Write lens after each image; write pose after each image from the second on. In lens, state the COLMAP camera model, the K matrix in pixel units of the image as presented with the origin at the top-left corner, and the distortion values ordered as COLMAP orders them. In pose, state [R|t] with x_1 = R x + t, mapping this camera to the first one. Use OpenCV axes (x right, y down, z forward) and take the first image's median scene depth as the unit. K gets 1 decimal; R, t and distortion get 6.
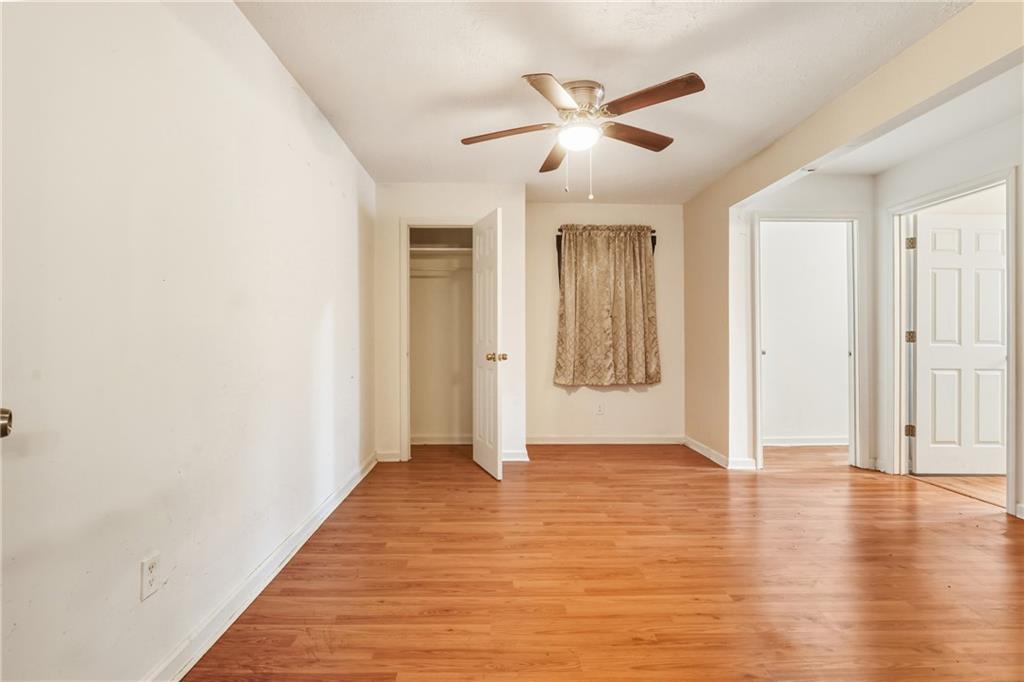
lens RADIAL K [[476.3, 0, 500.7], [0, 476.3, 342.0], [0, 0, 1]] dist [-0.014110, 0.000479]
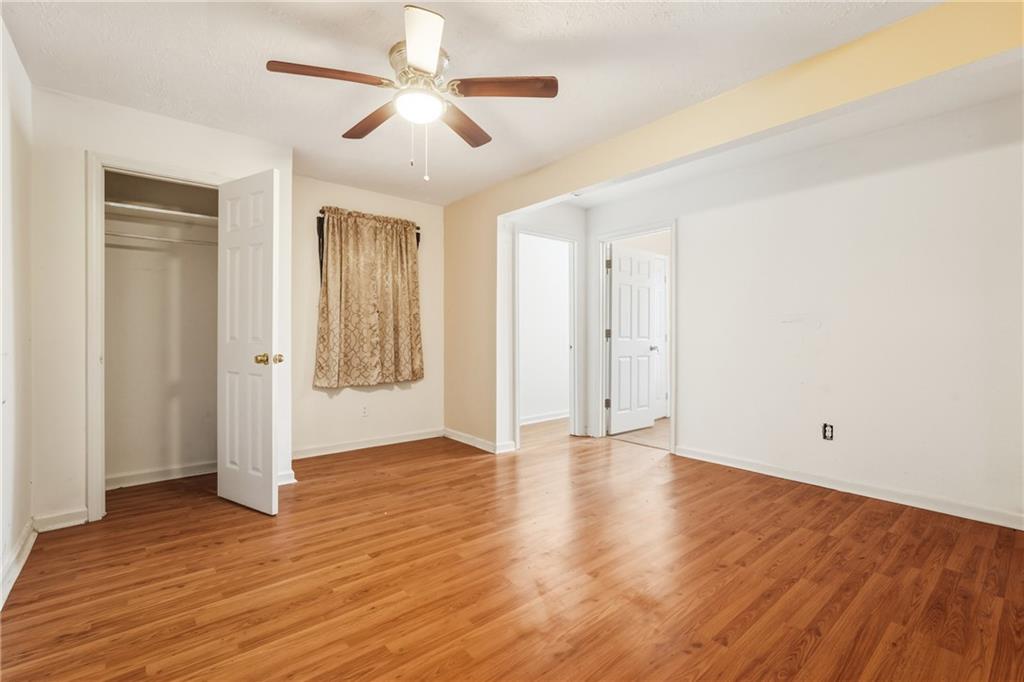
lens RADIAL K [[454.7, 0, 513.5], [0, 454.7, 336.2], [0, 0, 1]] dist [-0.019998, 0.009885]
pose [[0.779529, -0.002742, 0.626360, -0.143782], [0.005287, 0.999984, -0.002201, -0.001784], [-0.626343, 0.005027, 0.779531, 0.149344]]
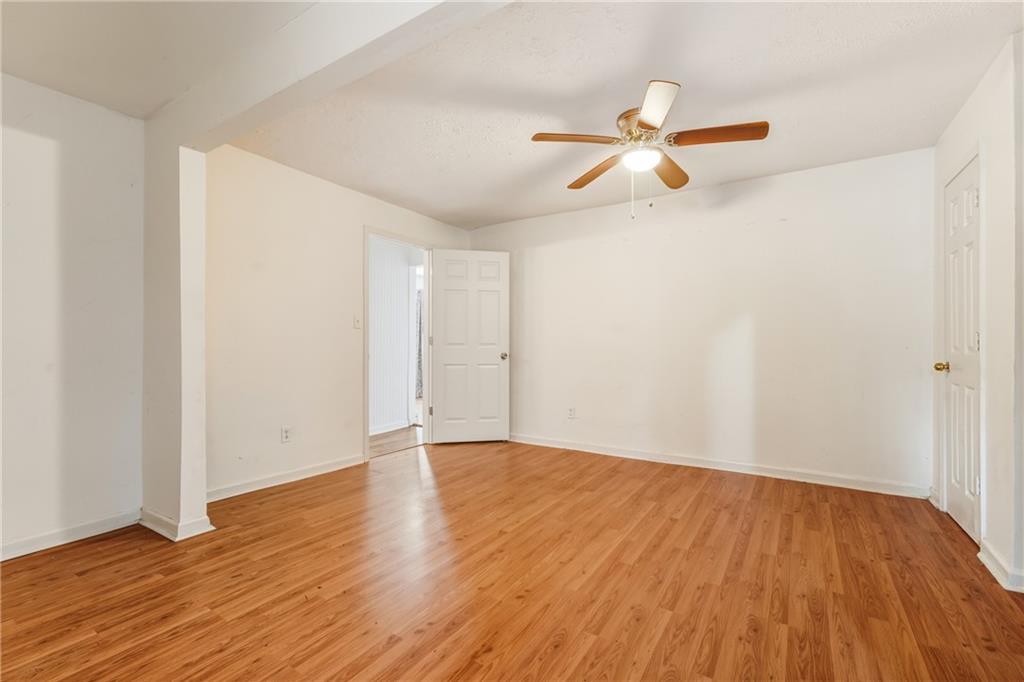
lens RADIAL K [[454.7, 0, 513.5], [0, 454.7, 336.2], [0, 0, 1]] dist [-0.019998, 0.009885]
pose [[-0.559173, -0.012628, -0.828955, 0.774207], [-0.008103, 0.999919, -0.009766, -0.008211], [0.829012, 0.001256, -0.559230, 0.863665]]
